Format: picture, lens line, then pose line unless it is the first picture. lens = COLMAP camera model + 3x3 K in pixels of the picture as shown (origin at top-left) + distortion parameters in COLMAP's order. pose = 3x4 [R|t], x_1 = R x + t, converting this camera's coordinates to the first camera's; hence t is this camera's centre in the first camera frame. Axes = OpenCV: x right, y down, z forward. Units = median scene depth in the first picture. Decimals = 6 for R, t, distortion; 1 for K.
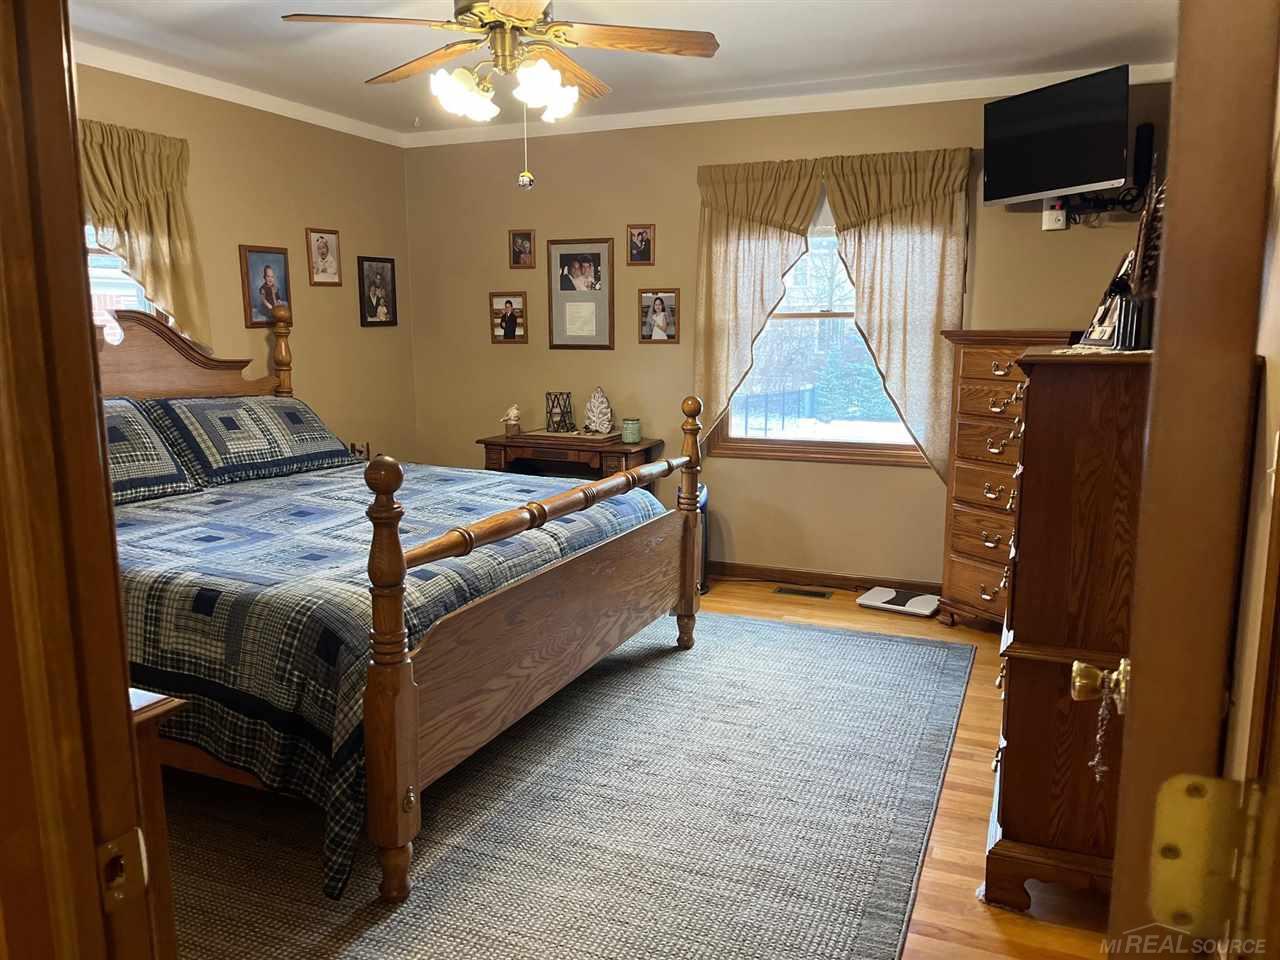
lens RADIAL K [[947.0, 0, 640.0], [0, 947.0, 480.0], [0, 0, 1]] dist [0.031009, -0.032109]
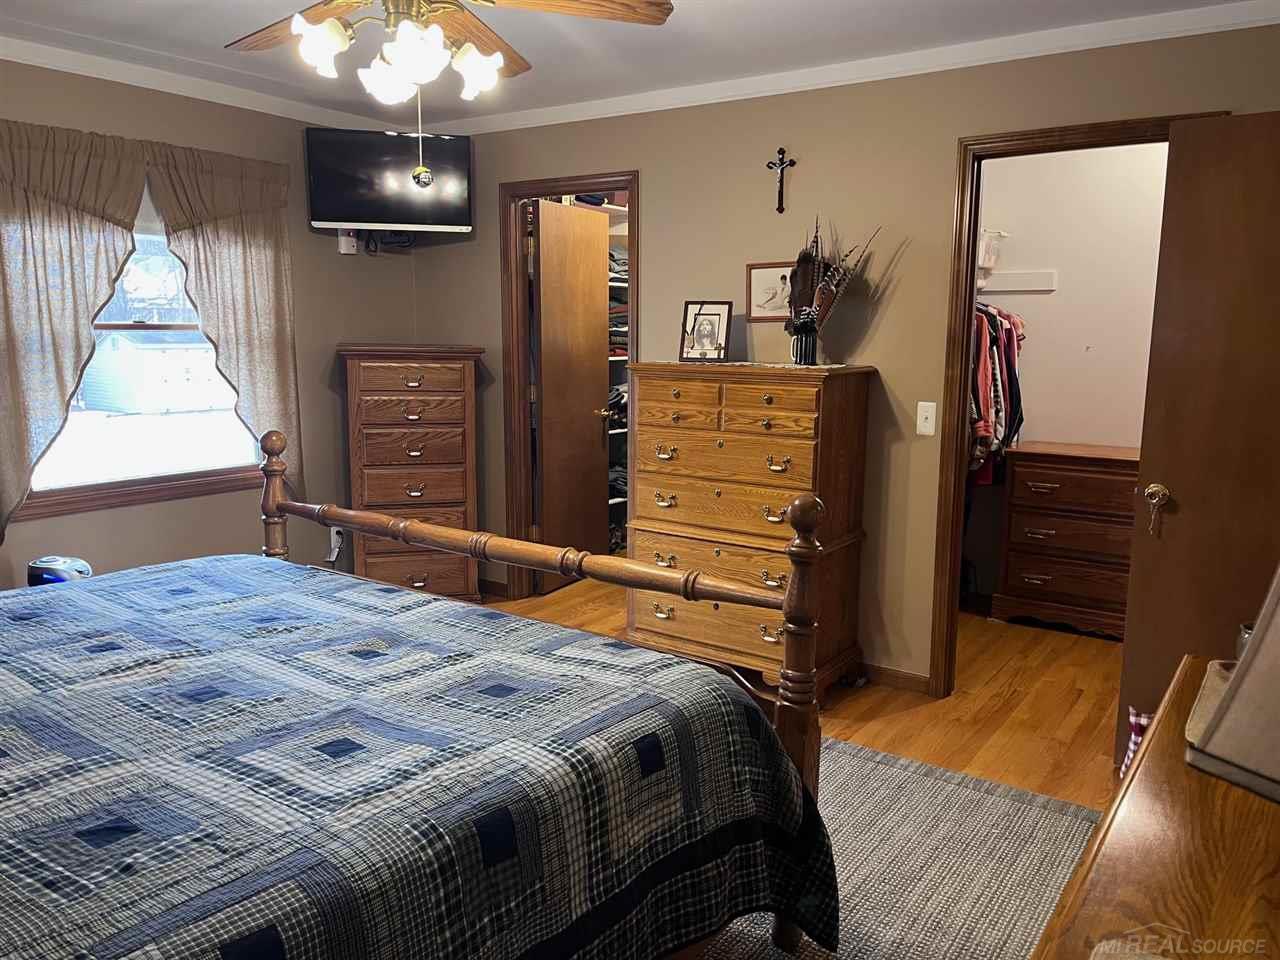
lens RADIAL K [[960.1, 0, 640.0], [0, 960.1, 480.0], [0, 0, 1]] dist [-0.004561, -0.001810]
pose [[0.214899, -0.147753, 0.965395, -0.576527], [0.142439, 0.982662, 0.118688, -0.083538], [-0.966193, 0.112004, 0.232219, 0.418051]]
